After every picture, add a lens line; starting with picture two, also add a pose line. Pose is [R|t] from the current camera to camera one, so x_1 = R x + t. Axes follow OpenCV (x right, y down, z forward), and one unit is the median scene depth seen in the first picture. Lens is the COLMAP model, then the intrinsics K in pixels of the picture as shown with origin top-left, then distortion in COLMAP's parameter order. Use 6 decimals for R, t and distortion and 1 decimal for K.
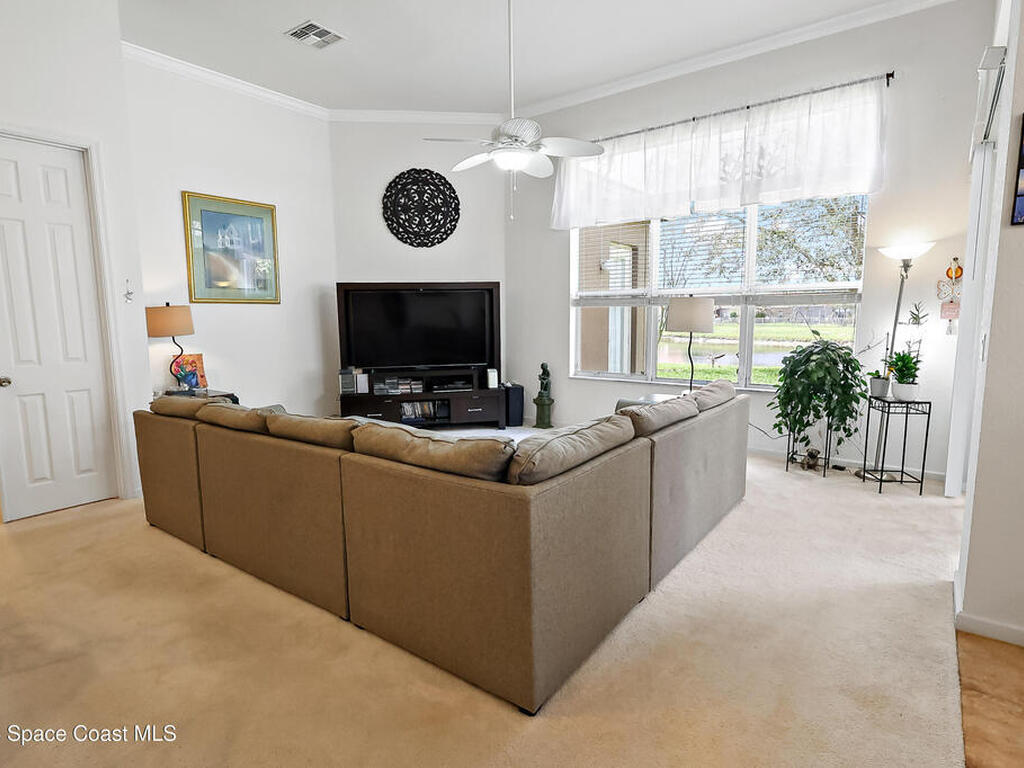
lens RADIAL K [[547.9, 0, 516.0], [0, 547.9, 382.4], [0, 0, 1]] dist [-0.000585, 0.000592]
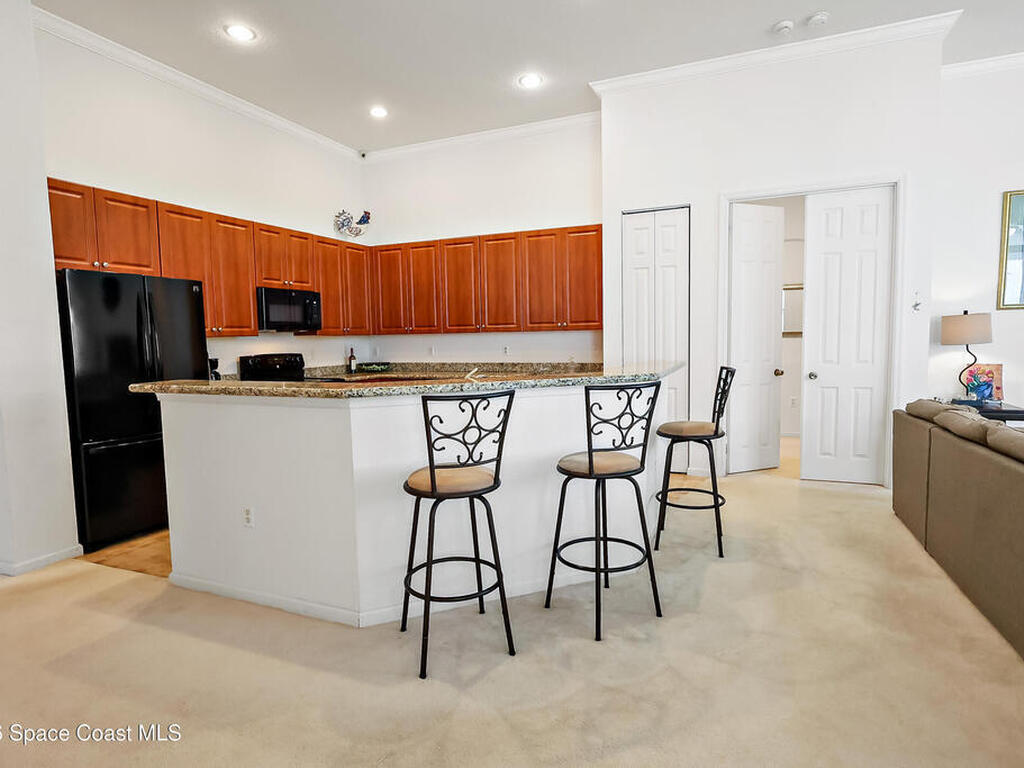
lens RADIAL K [[565.2, 0, 513.2], [0, 565.2, 382.6], [0, 0, 1]] dist [-0.001070, 0.000057]
pose [[0.243137, 0.085467, -0.966219, 0.162792], [-0.100428, 0.992975, 0.062562, 0.002331], [0.964779, 0.081824, 0.250013, -0.038437]]
